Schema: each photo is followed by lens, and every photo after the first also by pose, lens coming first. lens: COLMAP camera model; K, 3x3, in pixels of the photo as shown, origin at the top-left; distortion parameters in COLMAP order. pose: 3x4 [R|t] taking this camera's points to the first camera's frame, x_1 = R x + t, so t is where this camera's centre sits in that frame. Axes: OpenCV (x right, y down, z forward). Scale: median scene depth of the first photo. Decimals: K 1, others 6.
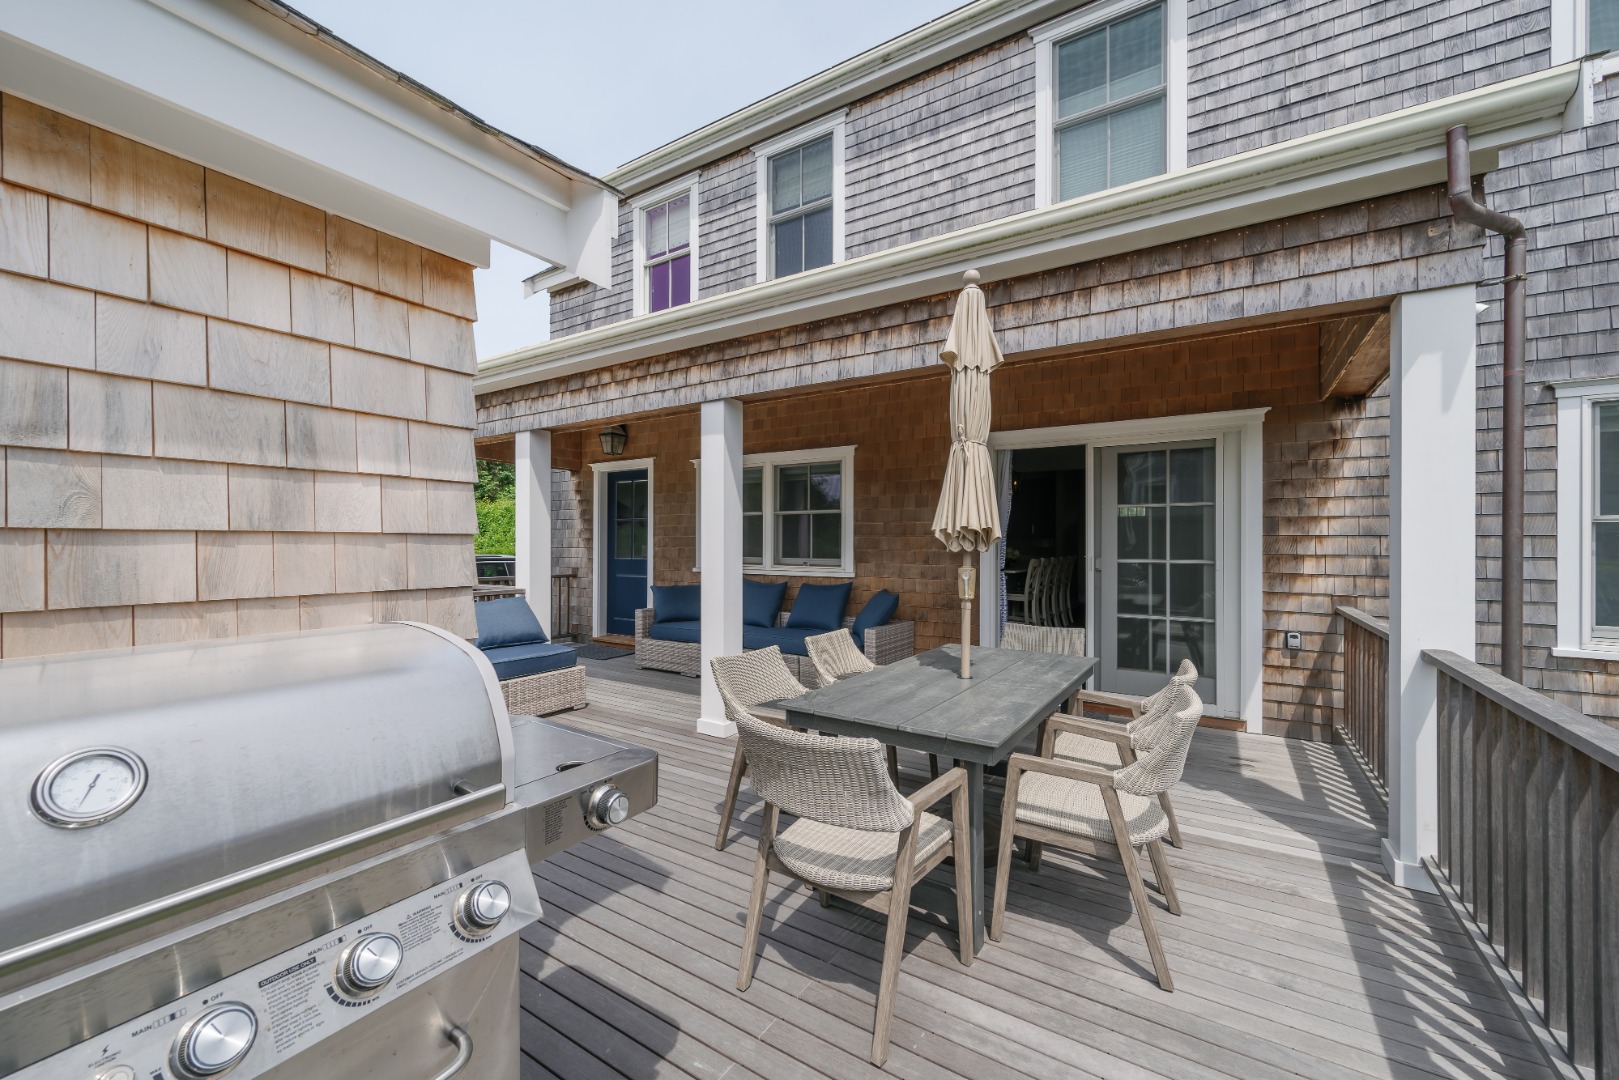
lens RADIAL K [[638.2, 0, 809.5], [0, 638.2, 540.0], [0, 0, 1]] dist [-0.000867, 0.000177]
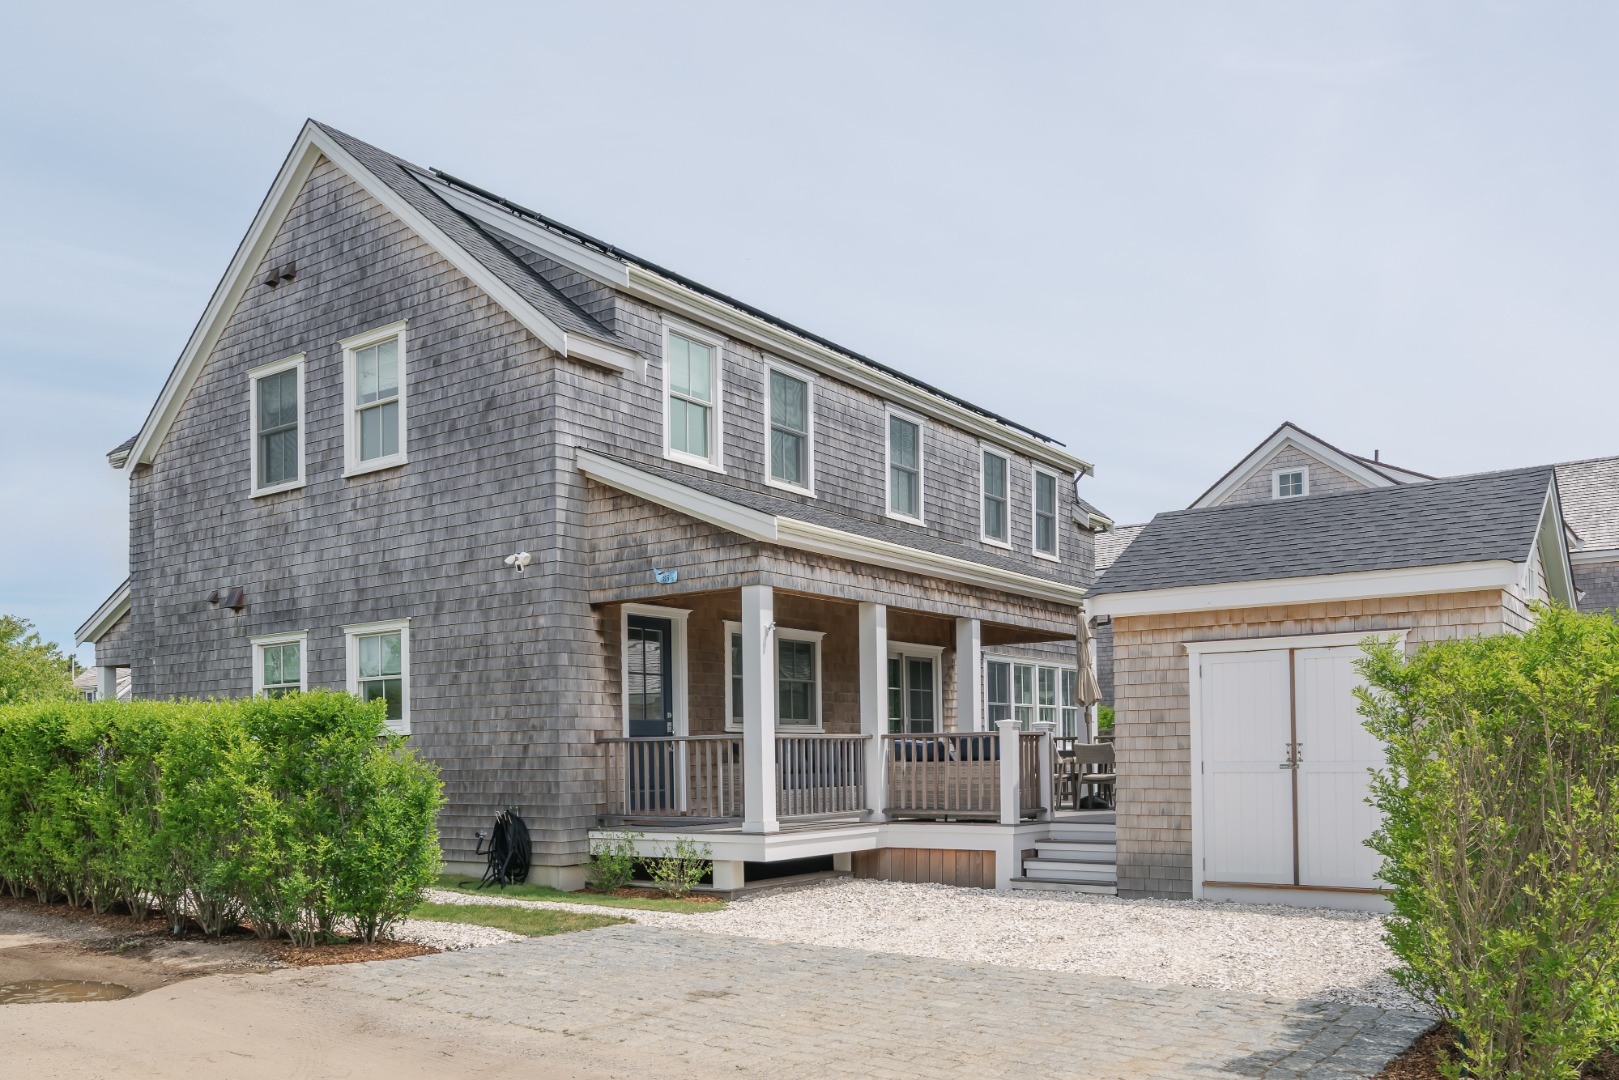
lens RADIAL K [[1338.5, 0, 809.5], [0, 1338.5, 540.0], [0, 0, 1]] dist [-0.000413, -0.002872]
pose [[0.026482, 0.151975, 0.988029, -2.940150], [0.005185, 0.988342, -0.152162, 0.090372], [-0.999636, 0.009152, 0.025386, 1.069254]]
